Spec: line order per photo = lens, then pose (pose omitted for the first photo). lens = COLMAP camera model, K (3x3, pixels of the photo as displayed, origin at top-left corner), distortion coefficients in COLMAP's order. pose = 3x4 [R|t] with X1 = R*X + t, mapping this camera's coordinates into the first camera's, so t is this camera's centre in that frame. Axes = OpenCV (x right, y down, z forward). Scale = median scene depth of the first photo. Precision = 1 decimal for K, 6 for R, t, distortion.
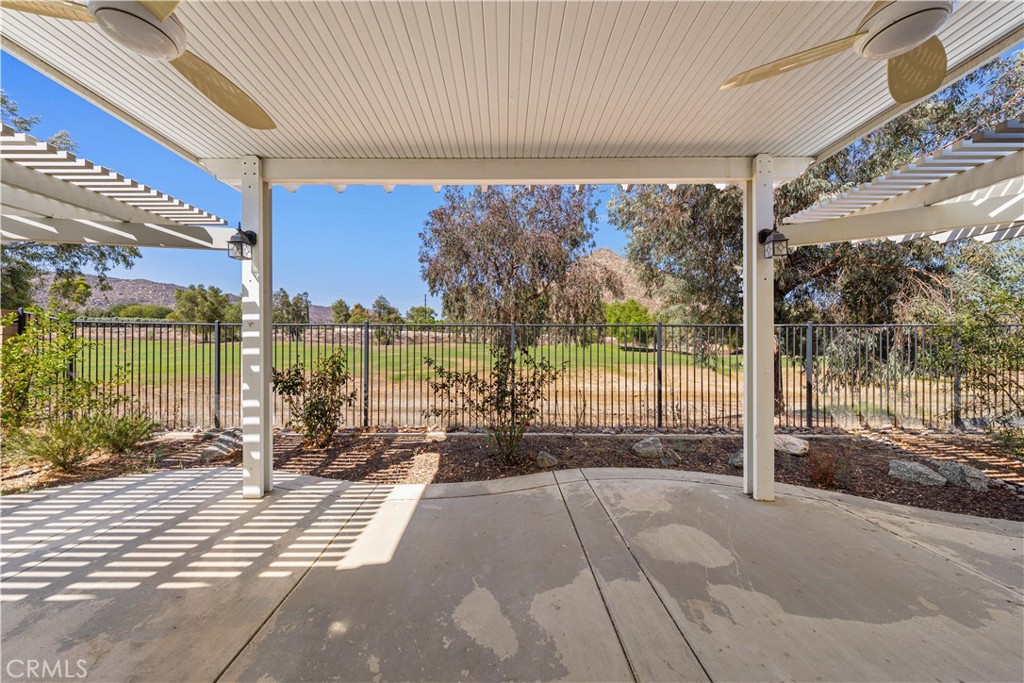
lens RADIAL K [[334.2, 0, 507.7], [0, 334.2, 340.9], [0, 0, 1]] dist [0.011684, -0.002349]
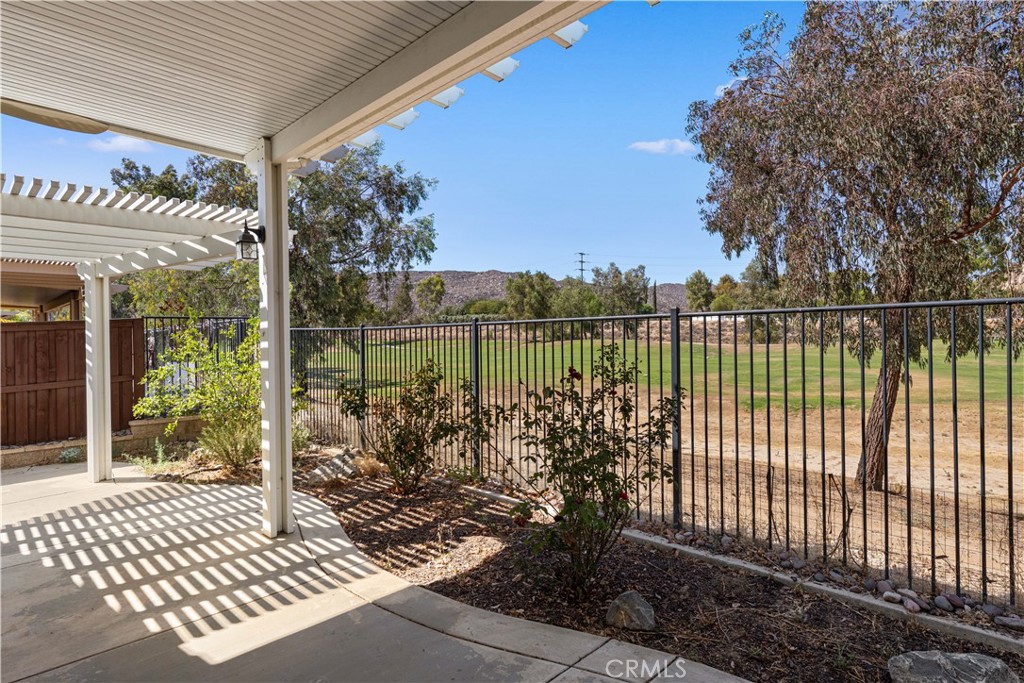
lens RADIAL K [[566.6, 0, 512.3], [0, 566.6, 338.2], [0, 0, 1]] dist [0.000831, -0.000832]
pose [[0.700658, -0.012314, -0.713391, 0.181767], [0.014800, 0.999887, -0.002724, -0.006400], [0.713344, -0.008649, 0.700761, 0.111665]]
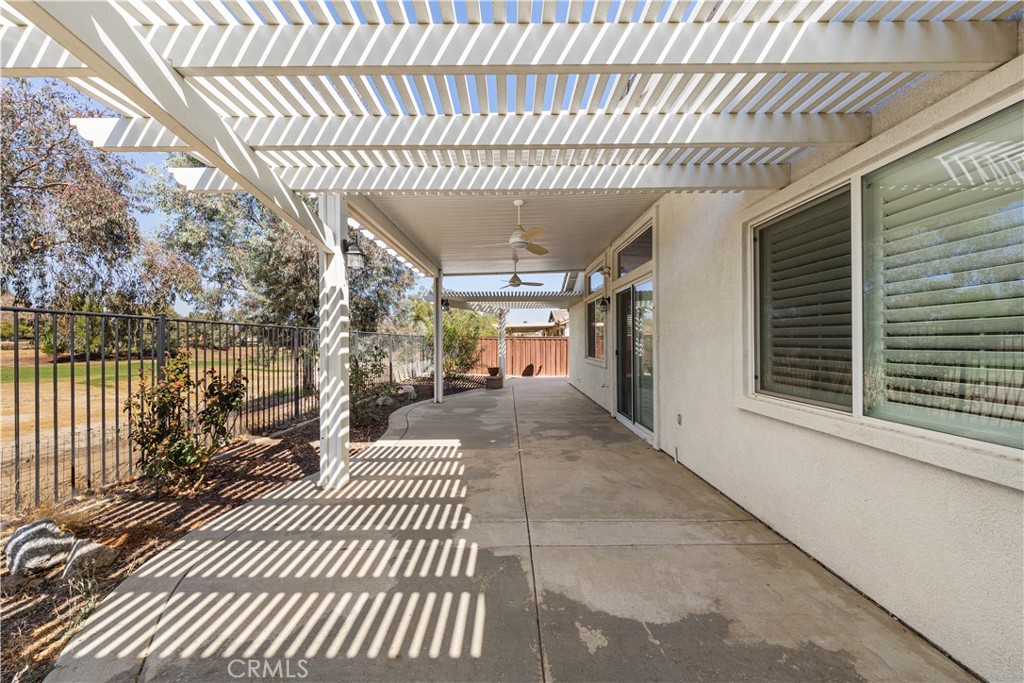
lens RADIAL K [[334.2, 0, 507.7], [0, 334.2, 340.9], [0, 0, 1]] dist [0.011684, -0.002349]
pose [[0.000449, -0.003805, 0.999993, -0.469404], [0.005684, 0.999977, 0.003802, -0.000529], [-0.999984, 0.005682, 0.000470, 0.120986]]
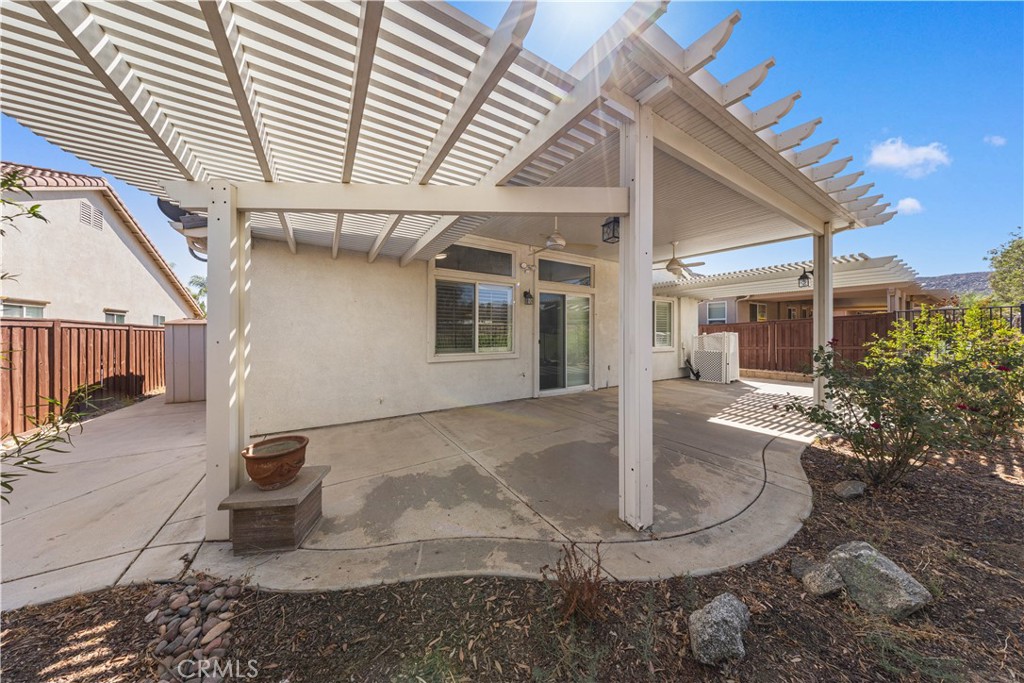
lens RADIAL K [[295.5, 0, 500.6], [0, 295.5, 331.6], [0, 0, 1]] dist [0.000827, 0.000026]
pose [[-0.863373, -0.003018, -0.504557, 0.362910], [-0.001267, 0.999992, -0.003814, 0.003042], [0.504564, -0.002654, -0.863370, 0.380527]]
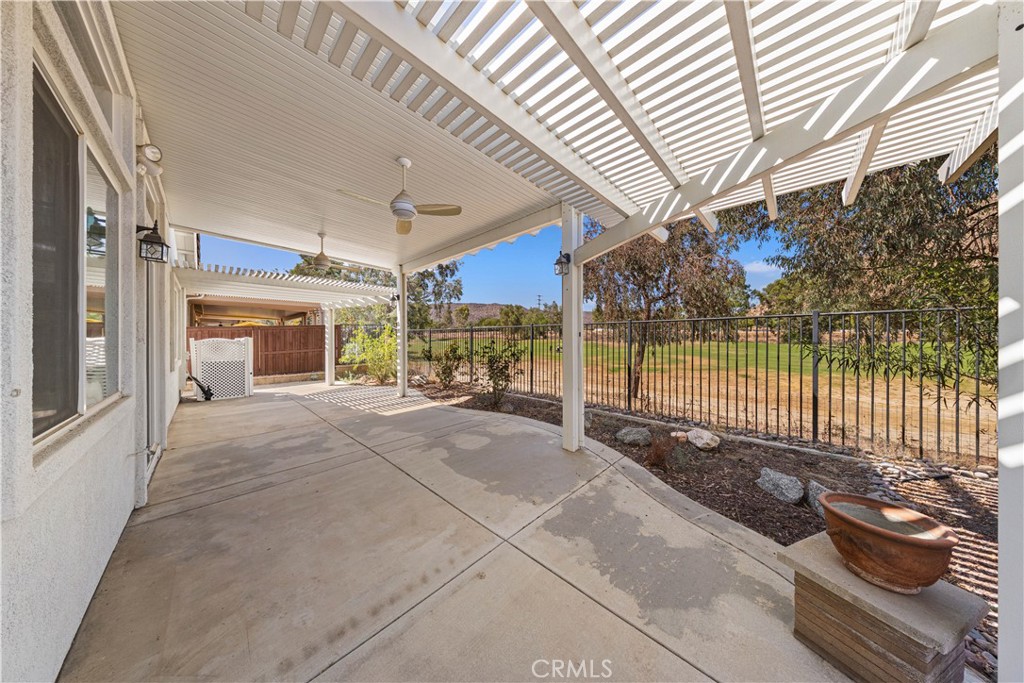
lens RADIAL K [[292.9, 0, 512.0], [0, 292.9, 341.5], [0, 0, 1]] dist [0.000223, 0.000007]
pose [[0.718620, 0.004290, -0.695389, 0.364533], [0.001532, 0.999969, 0.007751, 0.005539], [0.695401, -0.006636, 0.718591, -0.003069]]
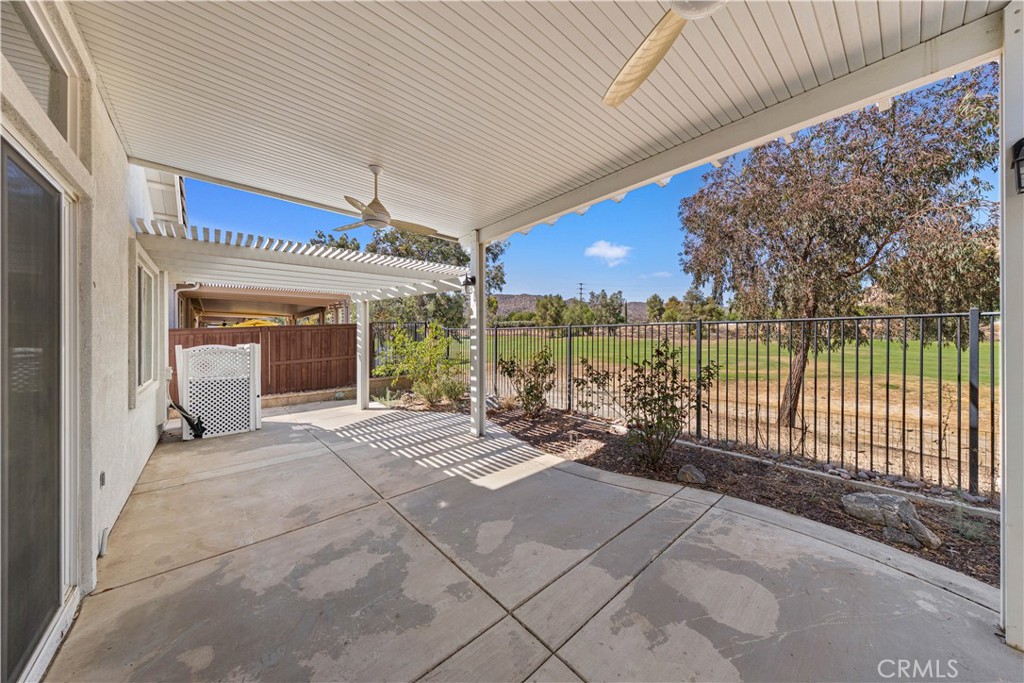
lens RADIAL K [[343.6, 0, 513.4], [0, 343.6, 335.8], [0, 0, 1]] dist [0.022615, -0.010584]
pose [[0.651481, -0.006325, -0.758638, 0.166156], [0.007817, 0.999968, -0.001624, -0.006420], [0.758624, -0.004872, 0.651510, 0.010954]]
